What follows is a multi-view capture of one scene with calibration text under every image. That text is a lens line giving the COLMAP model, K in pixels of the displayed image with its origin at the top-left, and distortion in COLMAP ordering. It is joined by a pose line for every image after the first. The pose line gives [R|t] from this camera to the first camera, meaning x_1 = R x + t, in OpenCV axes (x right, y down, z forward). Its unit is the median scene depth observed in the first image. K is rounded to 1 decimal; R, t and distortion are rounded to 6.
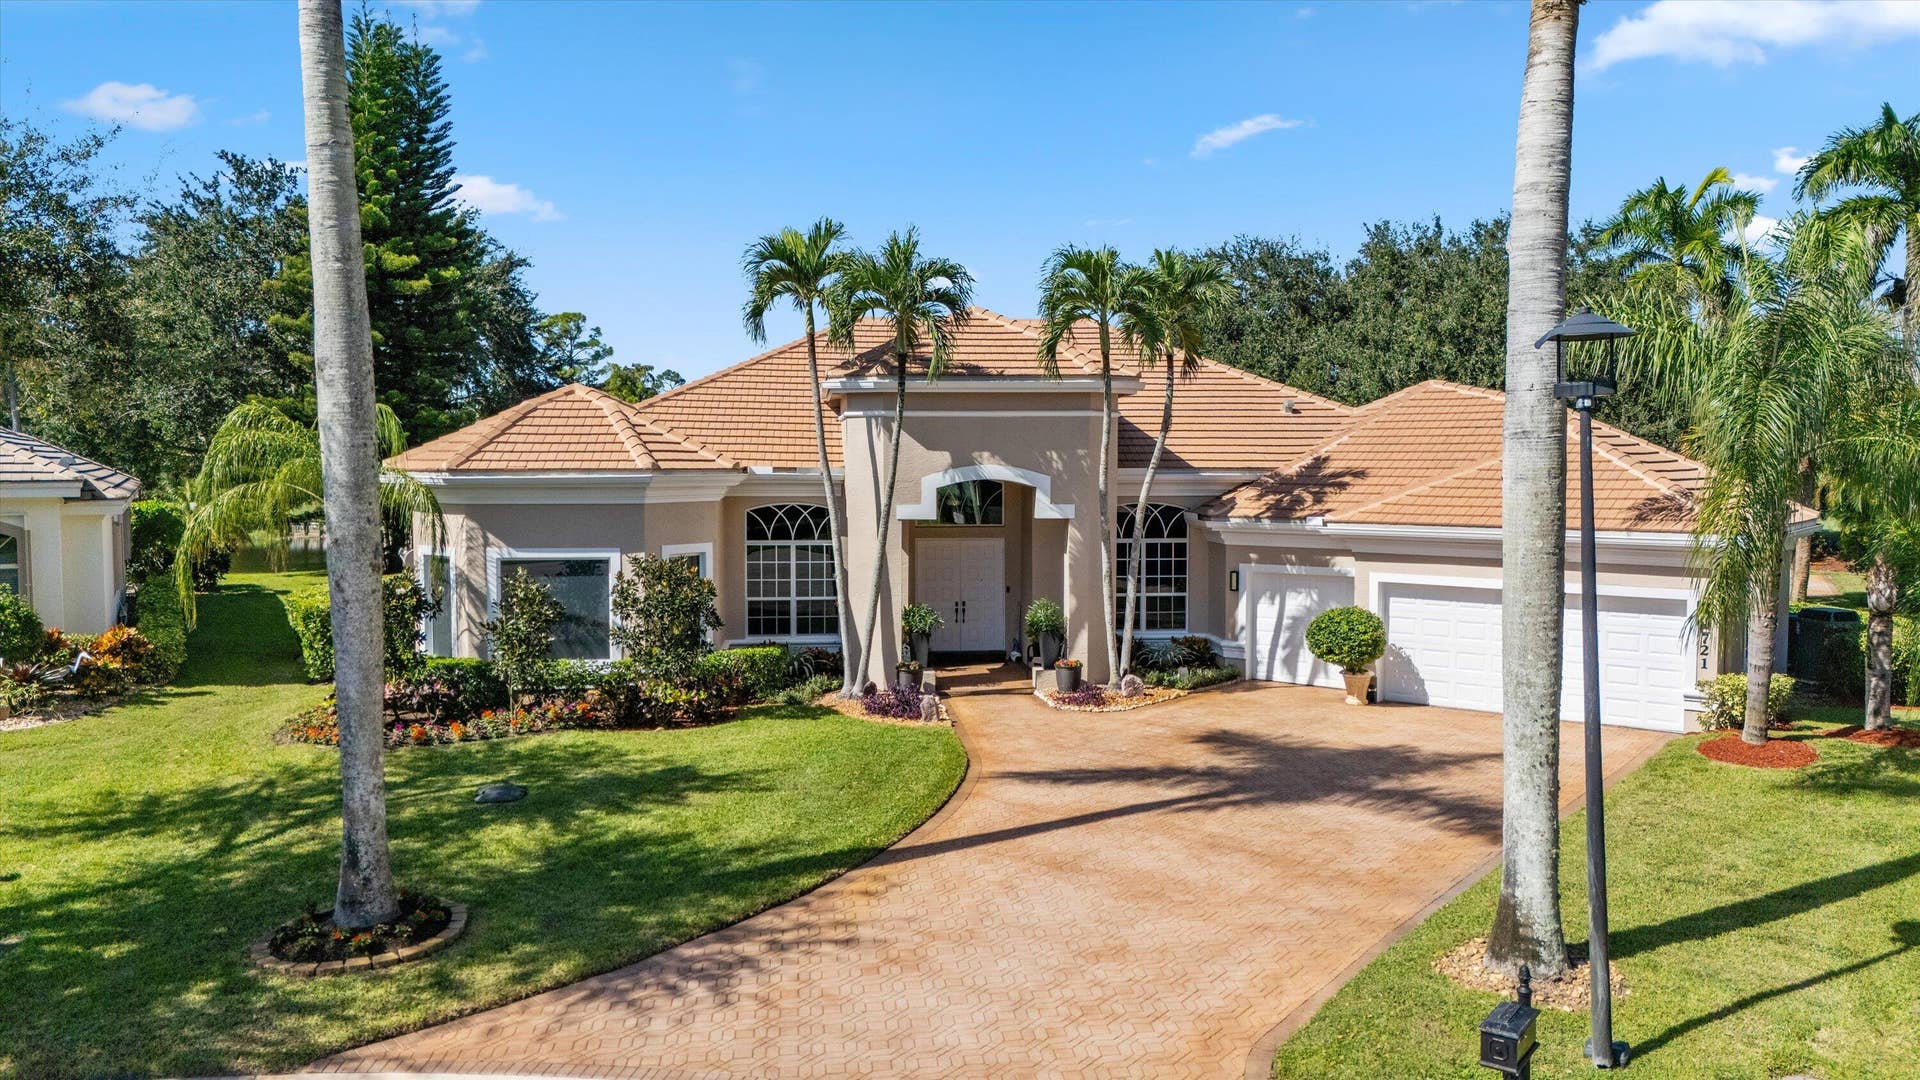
lens RADIAL K [[1375.3, 0, 1002.6], [0, 1375.3, 533.0], [0, 0, 1]] dist [0.102771, -0.131998]
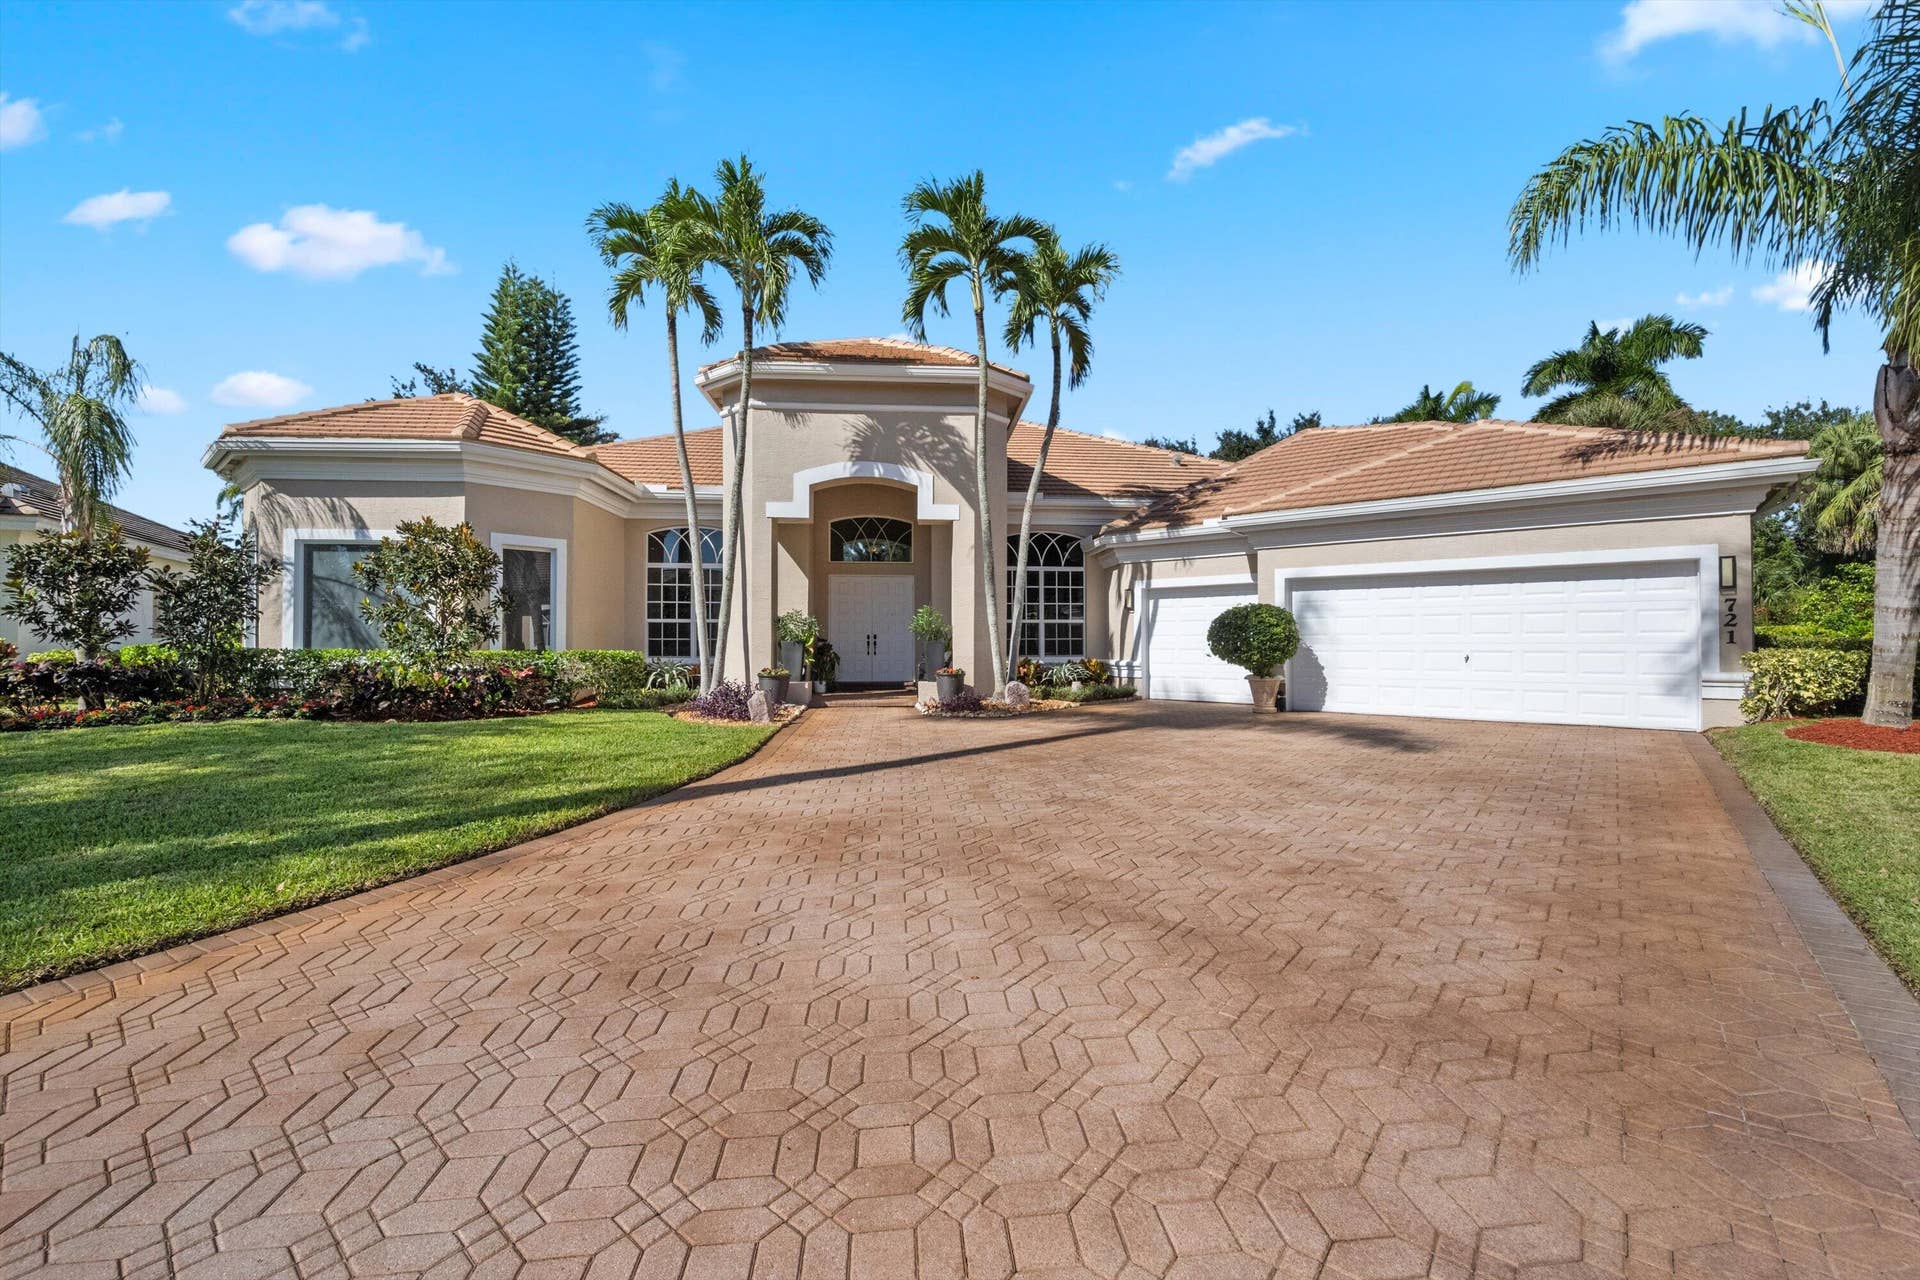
lens RADIAL K [[782.3, 0, 972.8], [0, 782.3, 627.6], [0, 0, 1]] dist [-0.000161, -0.000024]
pose [[0.999283, -0.005290, -0.037498, 0.082801], [0.002997, 0.998136, -0.060949, 0.097067], [0.037751, 0.060793, 0.997436, 0.470136]]
